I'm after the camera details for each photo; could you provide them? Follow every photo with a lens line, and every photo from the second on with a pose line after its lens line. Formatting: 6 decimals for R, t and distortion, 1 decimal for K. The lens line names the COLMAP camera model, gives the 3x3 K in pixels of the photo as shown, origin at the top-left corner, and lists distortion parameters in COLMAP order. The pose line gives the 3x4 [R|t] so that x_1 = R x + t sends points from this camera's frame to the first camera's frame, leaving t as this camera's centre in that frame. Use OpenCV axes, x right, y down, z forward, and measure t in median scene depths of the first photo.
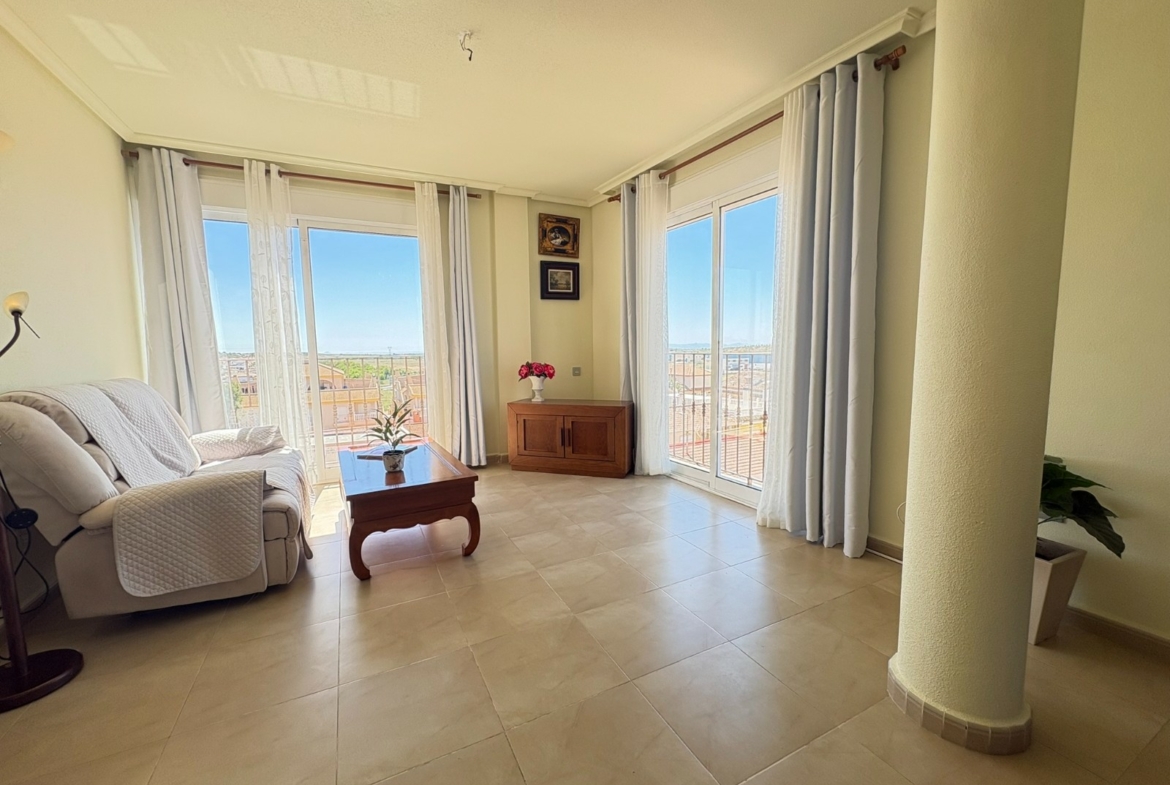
lens RADIAL K [[465.9, 0, 582.0], [0, 465.9, 392.9], [0, 0, 1]] dist [-0.000430, 0.000313]
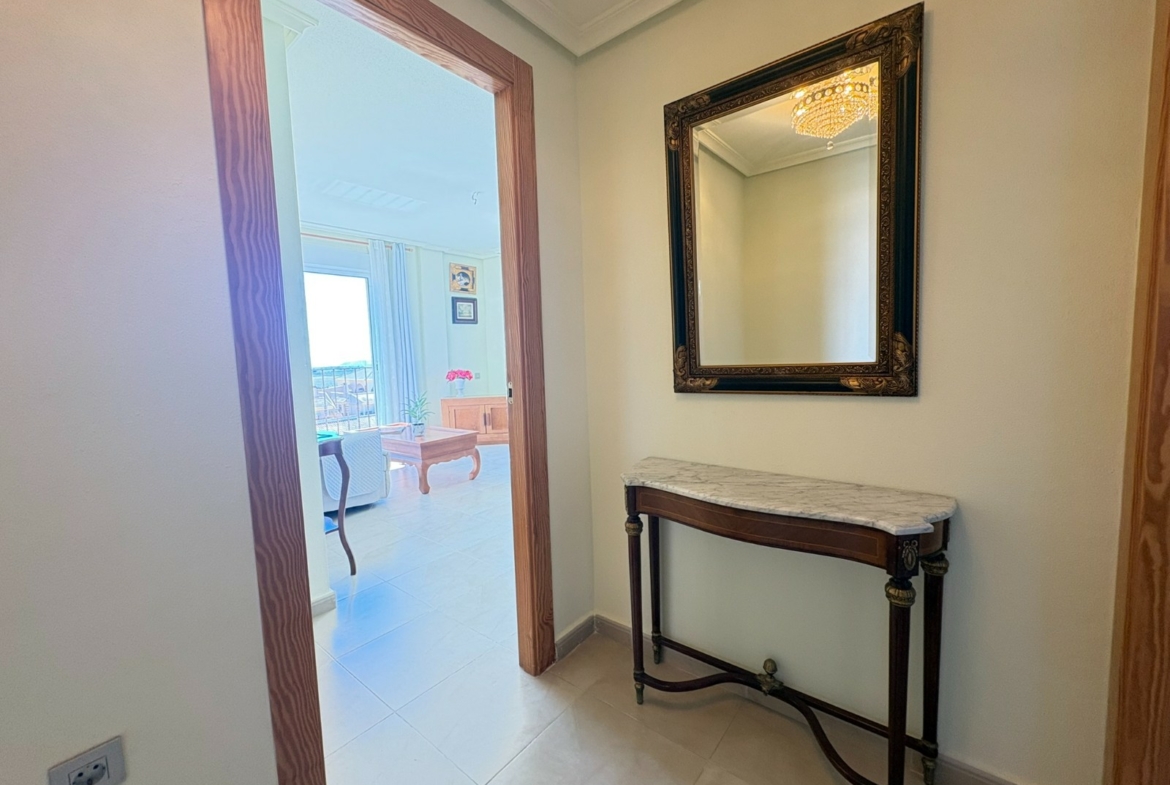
lens RADIAL K [[465.9, 0, 582.5], [0, 465.9, 392.4], [0, 0, 1]] dist [-0.000430, 0.000313]
pose [[0.911892, -0.050192, 0.407350, -0.366395], [0.060460, 0.998094, -0.012363, 0.048709], [-0.405953, 0.035902, 0.913189, -0.481451]]
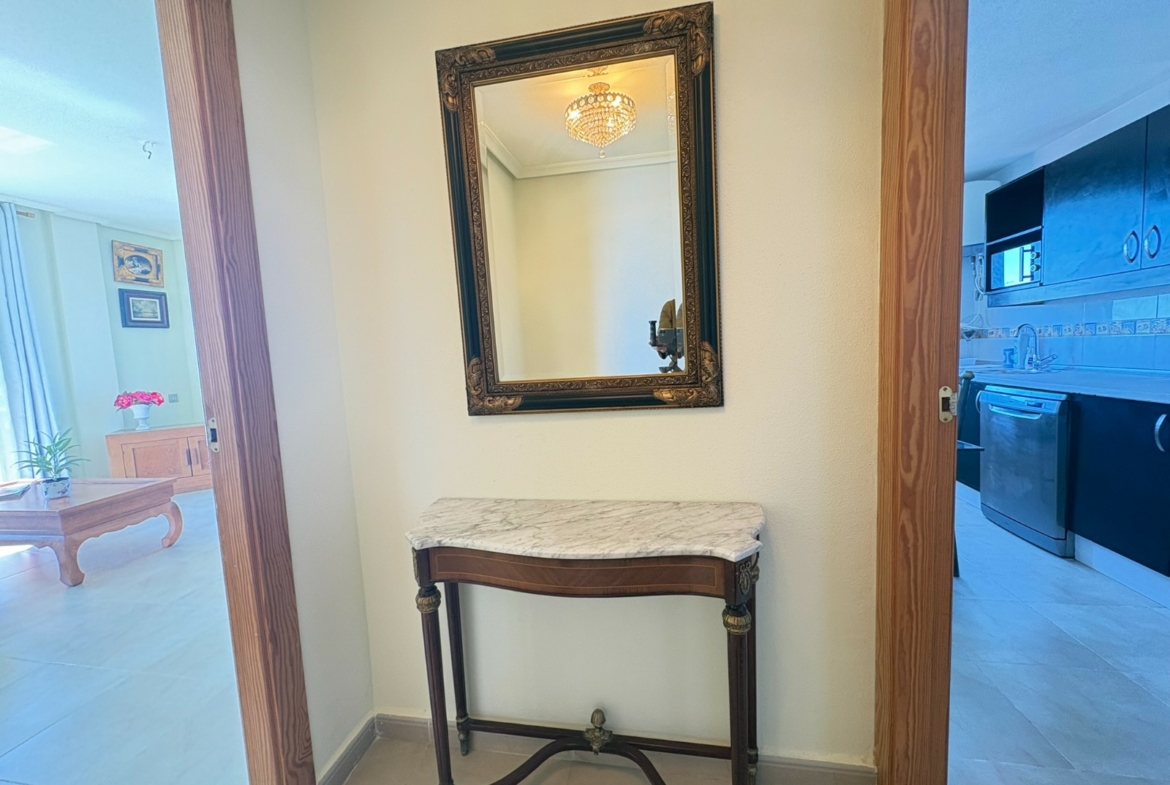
lens RADIAL K [[465.9, 0, 582.2], [0, 465.9, 393.2], [0, 0, 1]] dist [-0.000430, 0.000313]
pose [[0.609790, -0.088430, 0.787614, -0.334679], [0.118294, 0.992780, 0.019879, 0.035713], [-0.783685, 0.081048, 0.615848, -0.406701]]
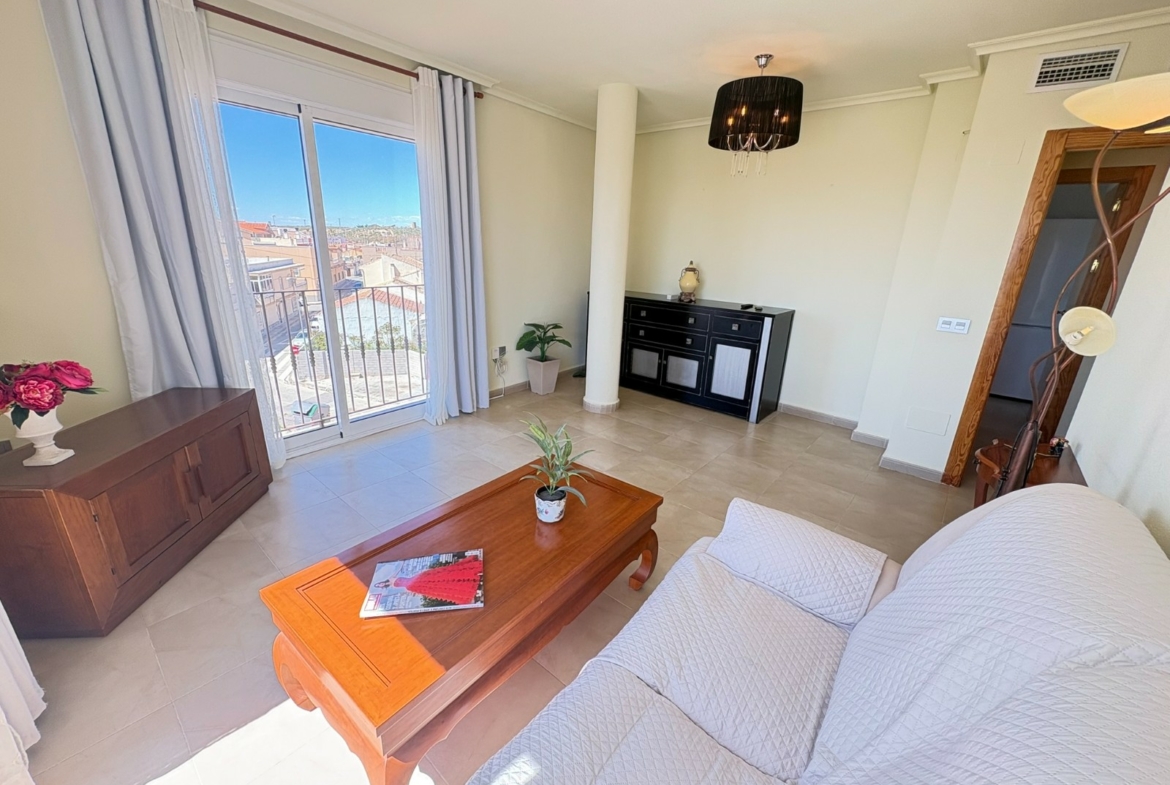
lens RADIAL K [[465.9, 0, 582.2], [0, 465.9, 393.3], [0, 0, 1]] dist [-0.000430, 0.000313]
pose [[-0.383732, -0.284423, 0.878552, -0.656979], [0.060731, 0.941553, 0.331344, -0.151723], [-0.921446, 0.180502, -0.344031, 0.793143]]
